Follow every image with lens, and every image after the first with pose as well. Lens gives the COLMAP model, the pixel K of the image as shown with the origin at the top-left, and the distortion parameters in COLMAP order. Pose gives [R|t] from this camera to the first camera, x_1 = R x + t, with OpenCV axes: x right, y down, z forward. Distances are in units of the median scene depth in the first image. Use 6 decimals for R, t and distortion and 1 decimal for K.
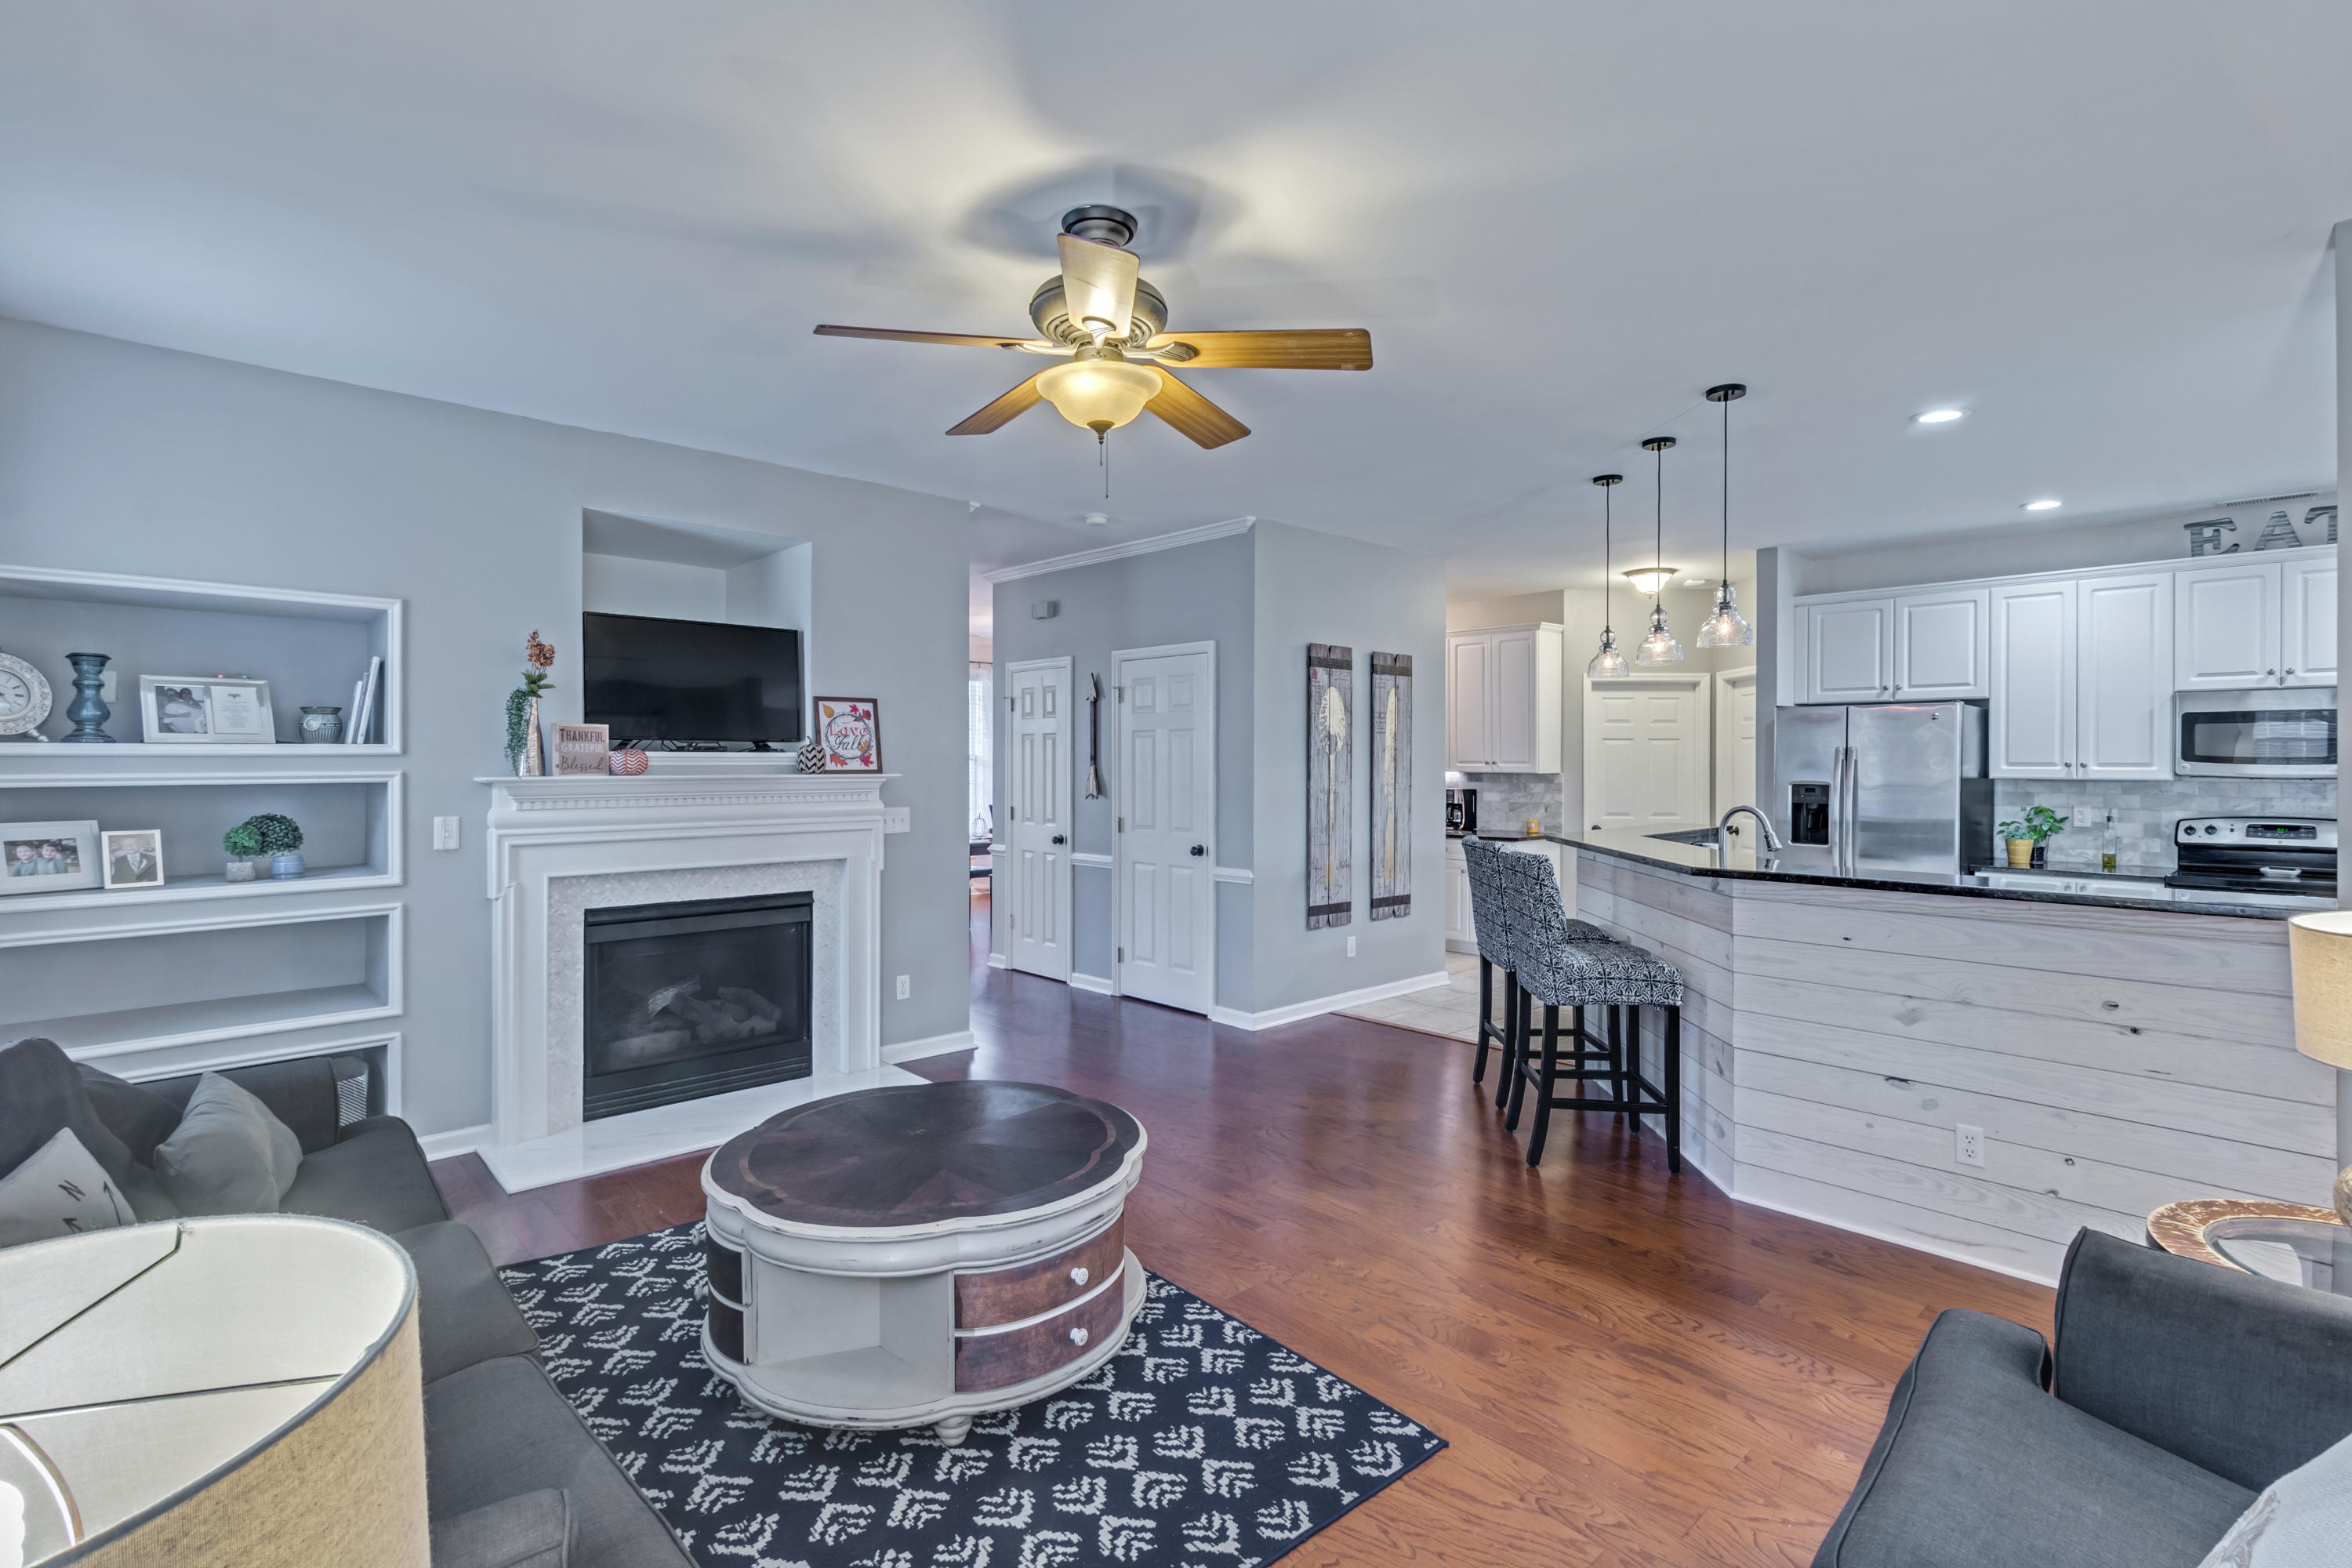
lens RADIAL K [[1081.8, 0, 1176.3], [0, 1081.8, 770.0], [0, 0, 1]] dist [0.003975, 0.000351]
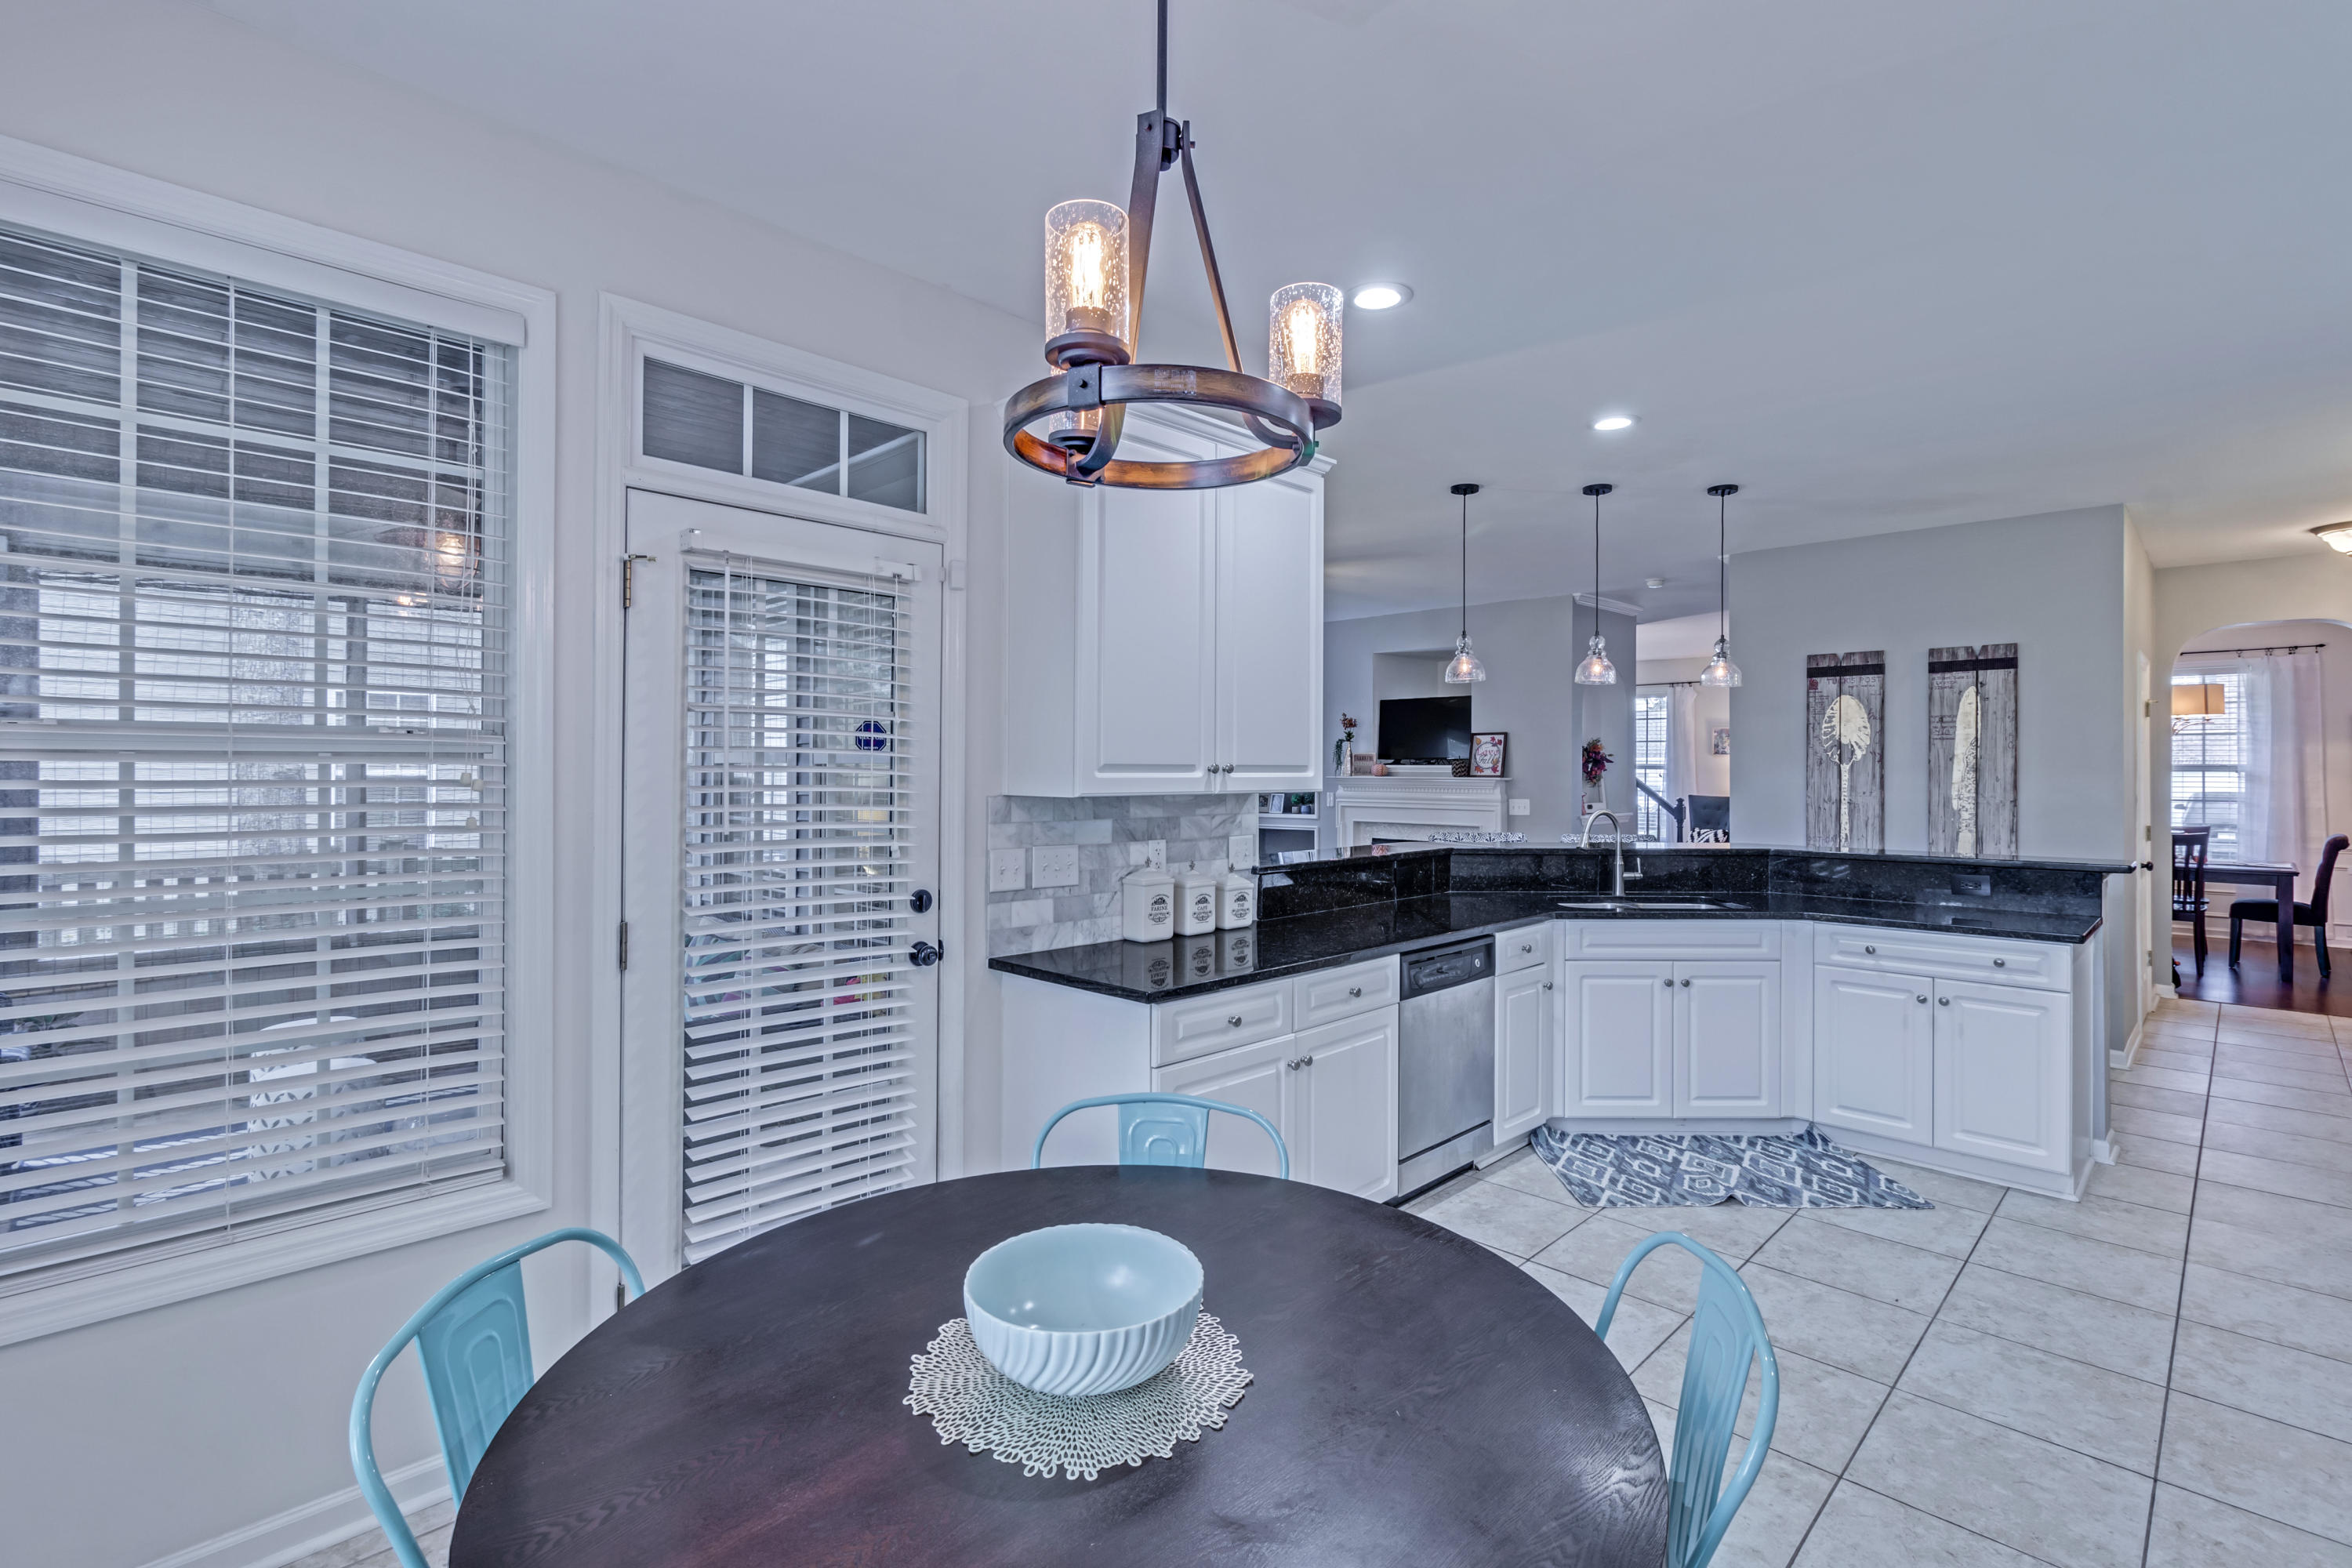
lens RADIAL K [[1081.8, 0, 1176.5], [0, 1081.8, 773.0], [0, 0, 1]] dist [0.003975, 0.000351]
pose [[0.014528, 0.003398, -0.999889, 1.124605], [-0.012700, 0.999914, 0.003213, -0.002060], [0.999814, 0.012652, 0.014570, 0.387163]]
